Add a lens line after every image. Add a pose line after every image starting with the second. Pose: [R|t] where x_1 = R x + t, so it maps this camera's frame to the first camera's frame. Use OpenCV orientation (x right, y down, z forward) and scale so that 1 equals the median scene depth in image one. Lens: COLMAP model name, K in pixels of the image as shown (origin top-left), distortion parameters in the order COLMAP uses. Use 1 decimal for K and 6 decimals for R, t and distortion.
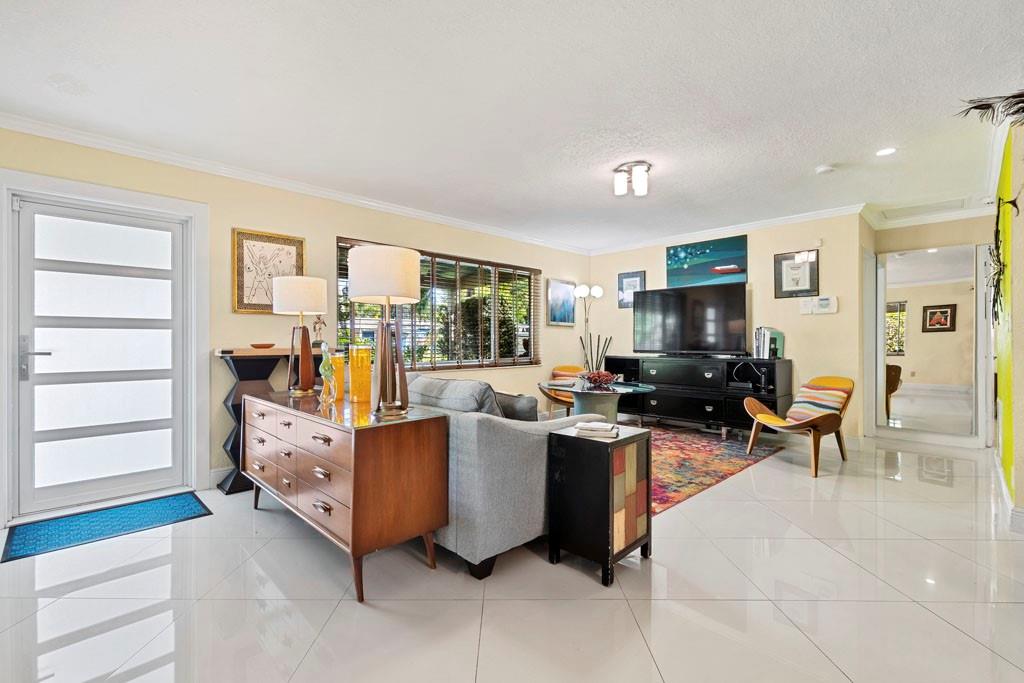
lens RADIAL K [[458.5, 0, 505.2], [0, 458.5, 338.2], [0, 0, 1]] dist [0.001179, -0.001062]
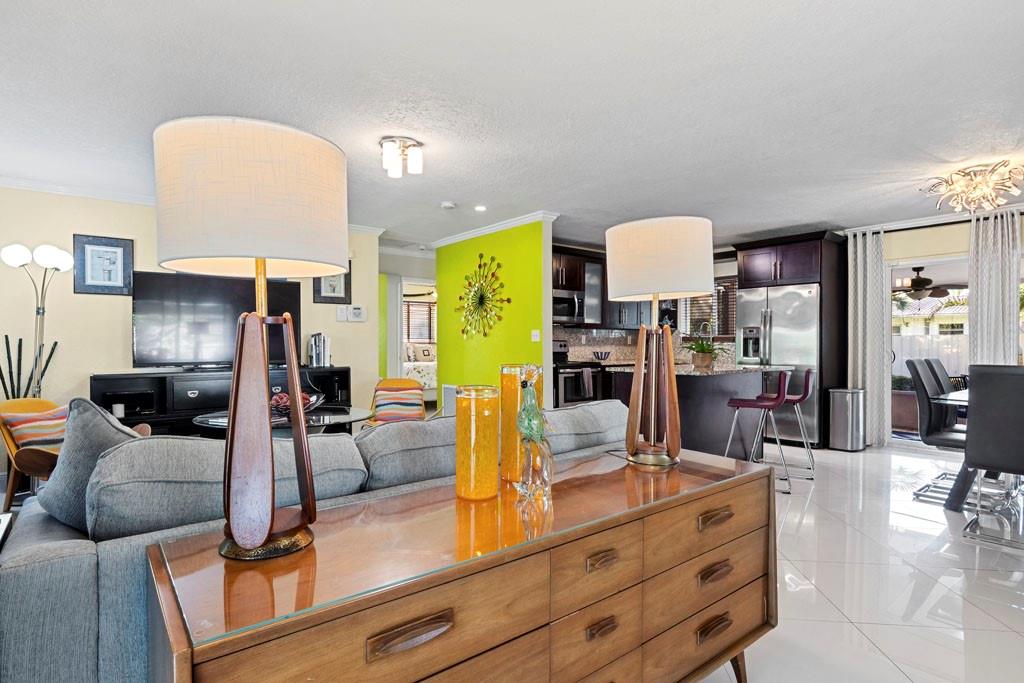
lens RADIAL K [[526.7, 0, 508.5], [0, 526.7, 347.7], [0, 0, 1]] dist [-0.009298, 0.005220]
pose [[0.101935, -0.006396, 0.994771, -0.626395], [-0.001281, 0.999978, 0.006561, -0.002507], [-0.994790, -0.001943, 0.101924, 0.666750]]
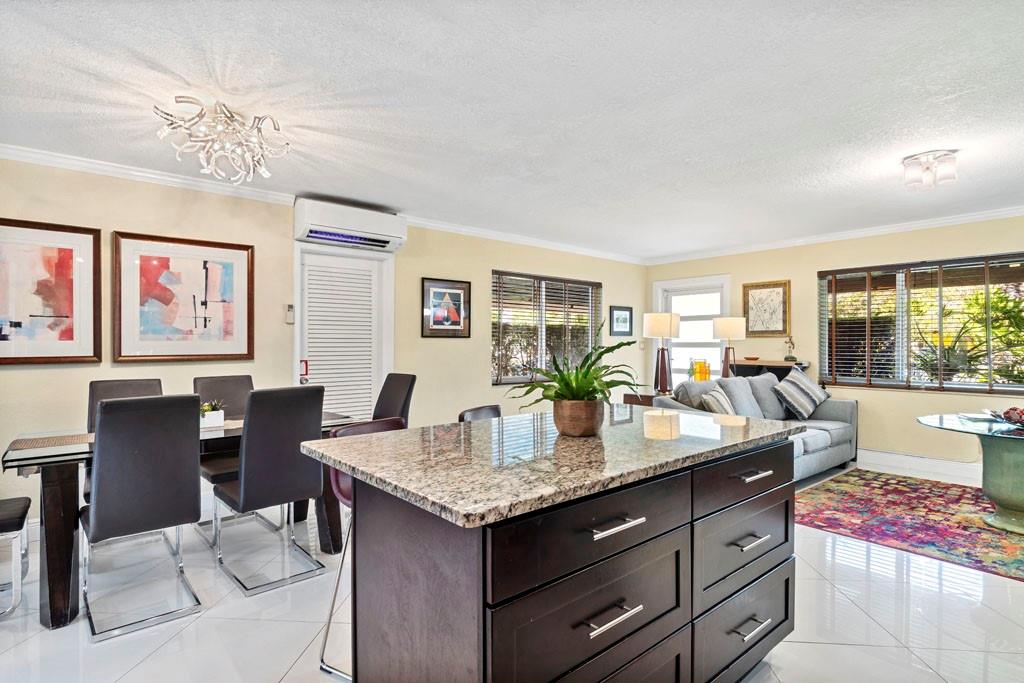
lens RADIAL K [[526.7, 0, 502.5], [0, 526.7, 342.7], [0, 0, 1]] dist [-0.009298, 0.005220]
pose [[-0.081764, -0.002795, -0.996648, 1.238272], [0.003420, 0.999989, -0.003085, -0.031835], [0.996646, -0.003661, -0.081754, 0.296483]]
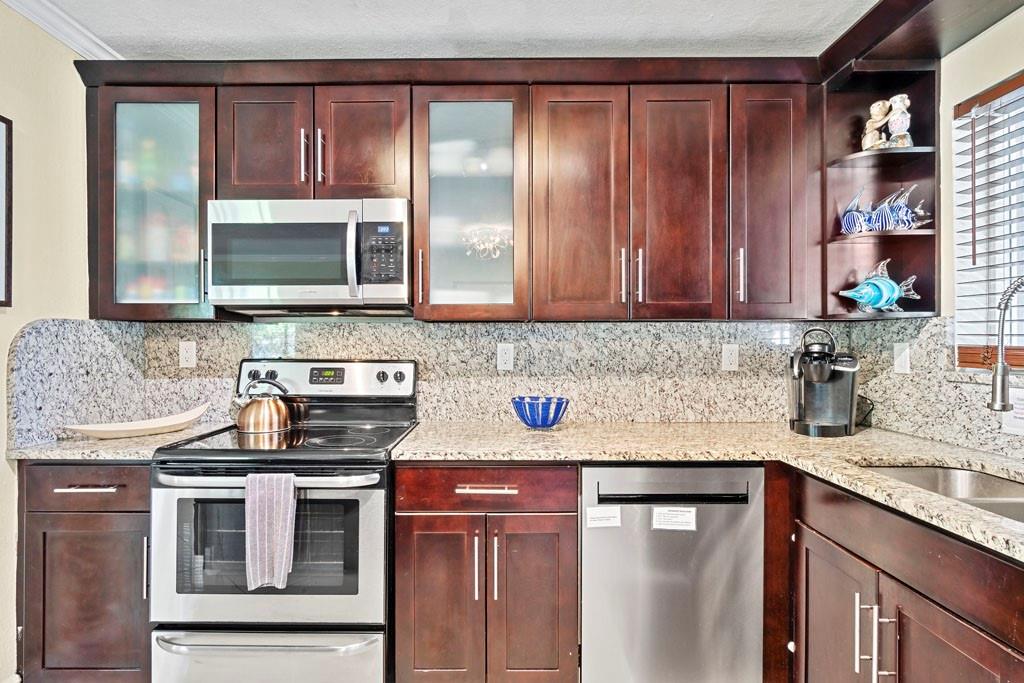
lens RADIAL K [[526.7, 0, 500.5], [0, 526.7, 344.7], [0, 0, 1]] dist [-0.009298, 0.005220]
pose [[0.707357, -0.003529, 0.706848, 0.893468], [0.000498, 0.999990, 0.004494, -0.036879], [-0.706857, -0.002827, 0.707351, 0.147797]]
